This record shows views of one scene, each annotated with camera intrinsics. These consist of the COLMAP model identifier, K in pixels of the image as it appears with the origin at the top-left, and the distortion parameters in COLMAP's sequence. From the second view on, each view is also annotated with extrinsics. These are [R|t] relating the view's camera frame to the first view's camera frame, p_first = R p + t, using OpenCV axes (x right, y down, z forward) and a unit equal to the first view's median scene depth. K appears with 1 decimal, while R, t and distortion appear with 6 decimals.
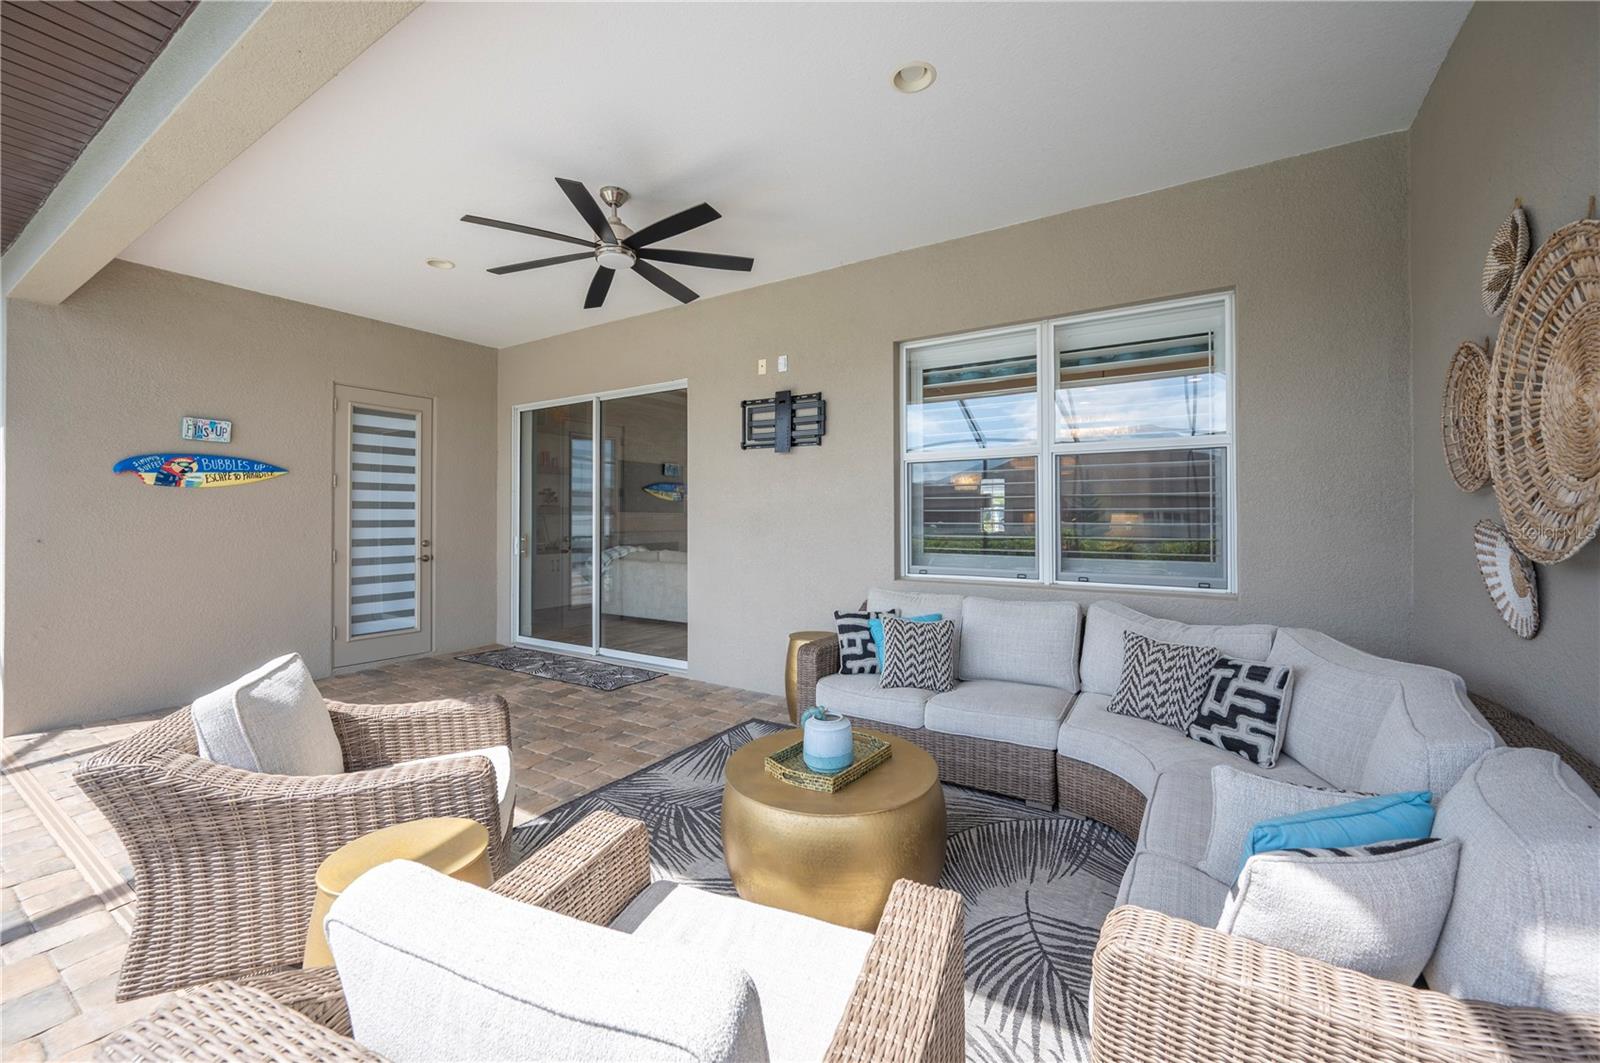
lens RADIAL K [[624.7, 0, 803.5], [0, 624.7, 512.9], [0, 0, 1]] dist [0.000192, 0.000016]
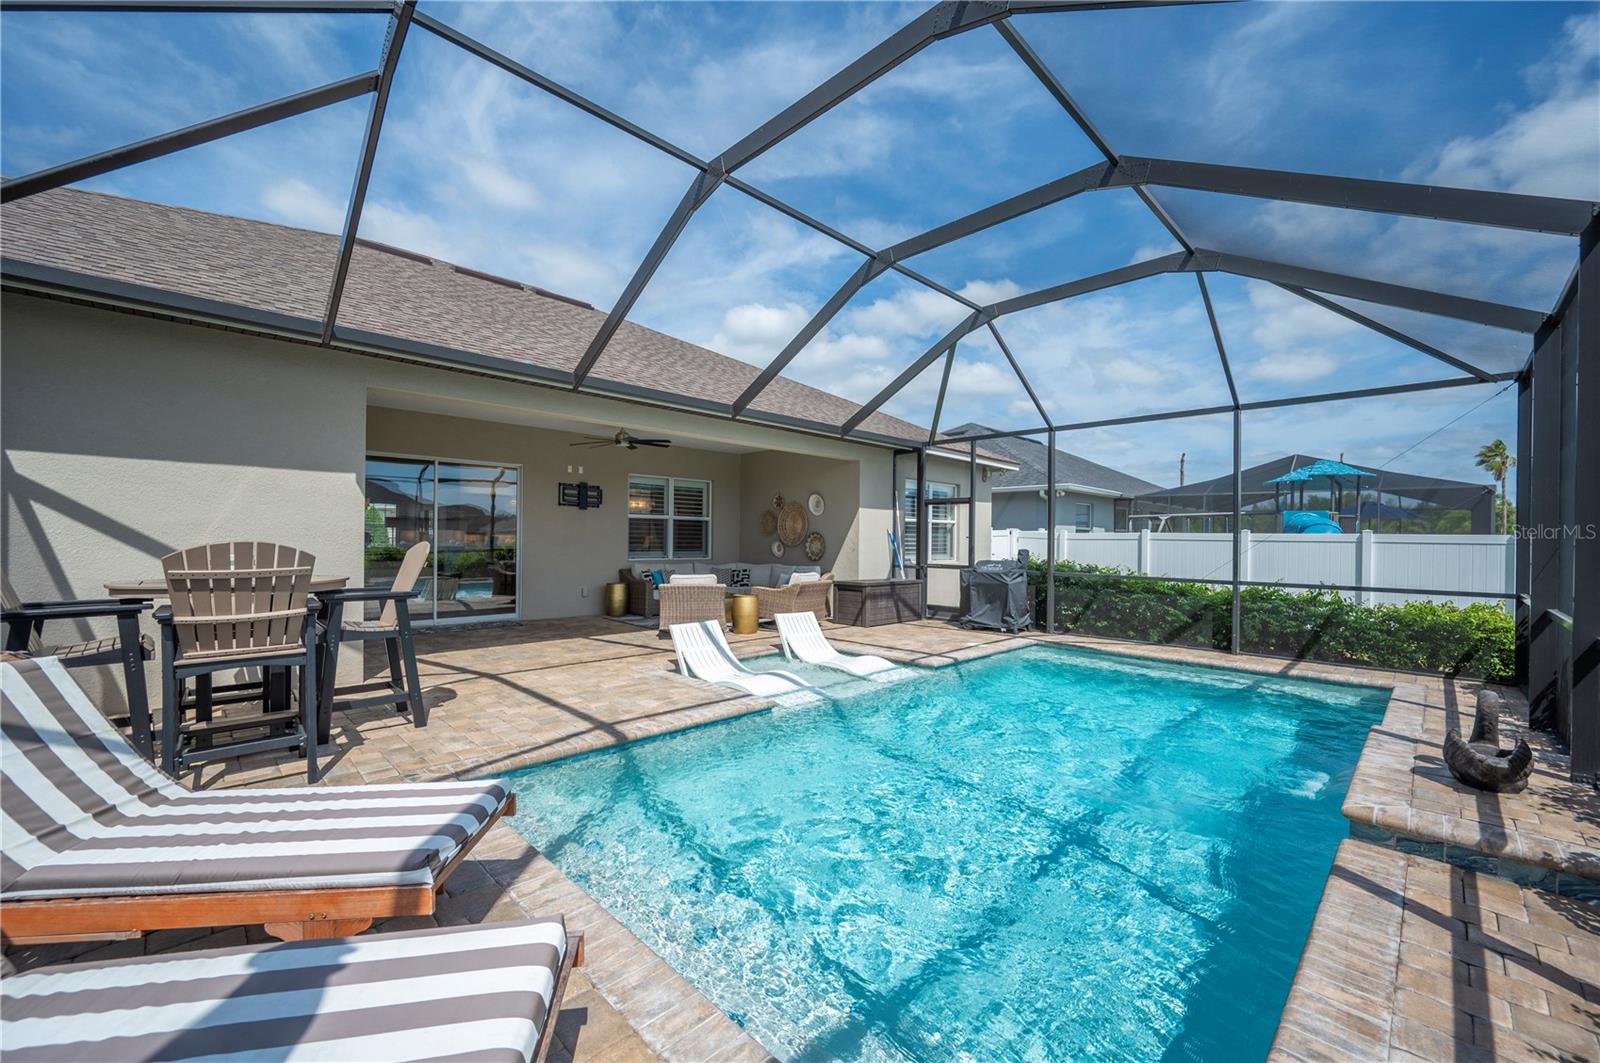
lens RADIAL K [[627.8, 0, 806.0], [0, 627.8, 538.4], [0, 0, 1]] dist [0.000583, 0.000104]
pose [[0.229966, 0.003480, 0.973192, -2.047342], [-0.016857, 0.999858, 0.000407, -0.004877], [-0.973053, -0.016498, 0.229992, -0.322322]]
